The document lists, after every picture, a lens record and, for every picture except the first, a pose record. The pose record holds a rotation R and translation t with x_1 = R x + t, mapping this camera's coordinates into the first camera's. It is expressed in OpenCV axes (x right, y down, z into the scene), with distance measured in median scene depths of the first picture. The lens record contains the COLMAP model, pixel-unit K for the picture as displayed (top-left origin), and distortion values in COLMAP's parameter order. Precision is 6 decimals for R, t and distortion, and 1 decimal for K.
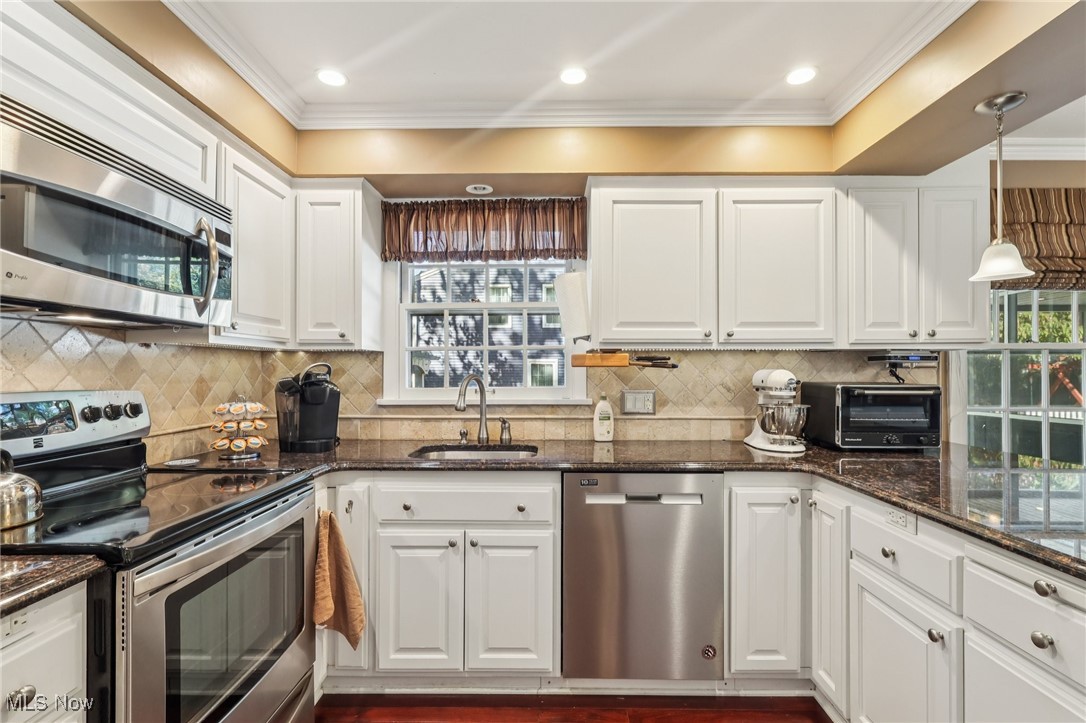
lens RADIAL K [[507.4, 0, 550.5], [0, 507.4, 366.7], [0, 0, 1]] dist [0.000996, 0.001849]
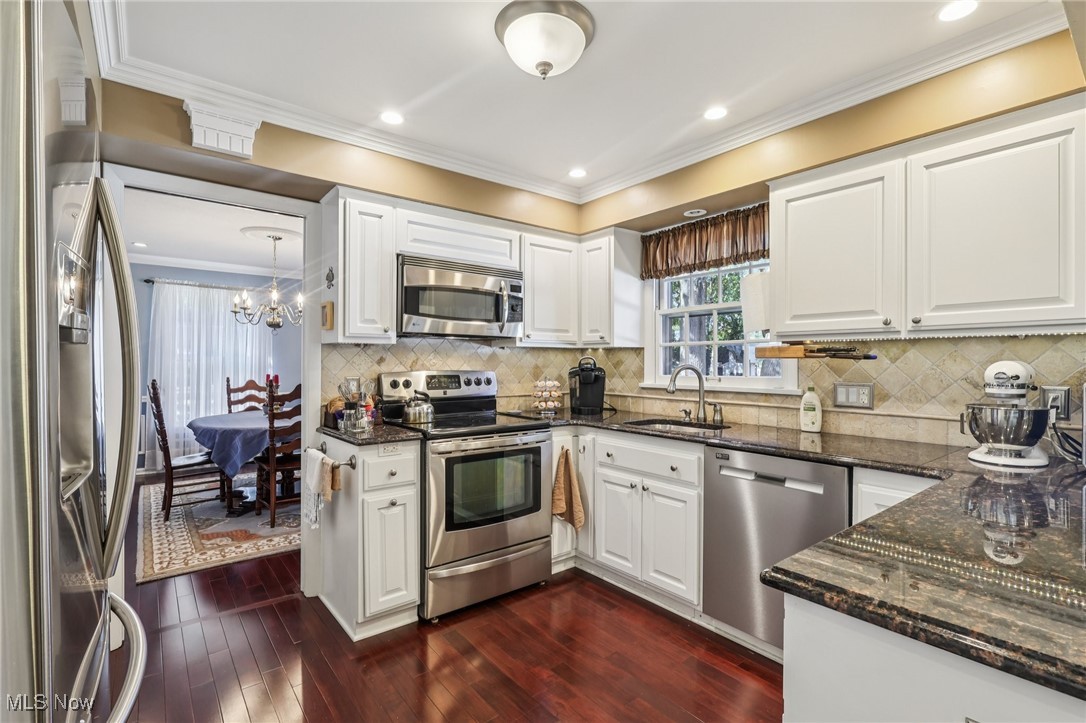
lens RADIAL K [[507.4, 0, 548.2], [0, 507.4, 362.3], [0, 0, 1]] dist [0.000996, 0.001849]
pose [[0.634486, 0.002198, -0.772931, 0.622693], [0.002852, 0.999982, 0.005184, 0.001570], [0.772929, -0.005494, 0.634469, -0.051422]]
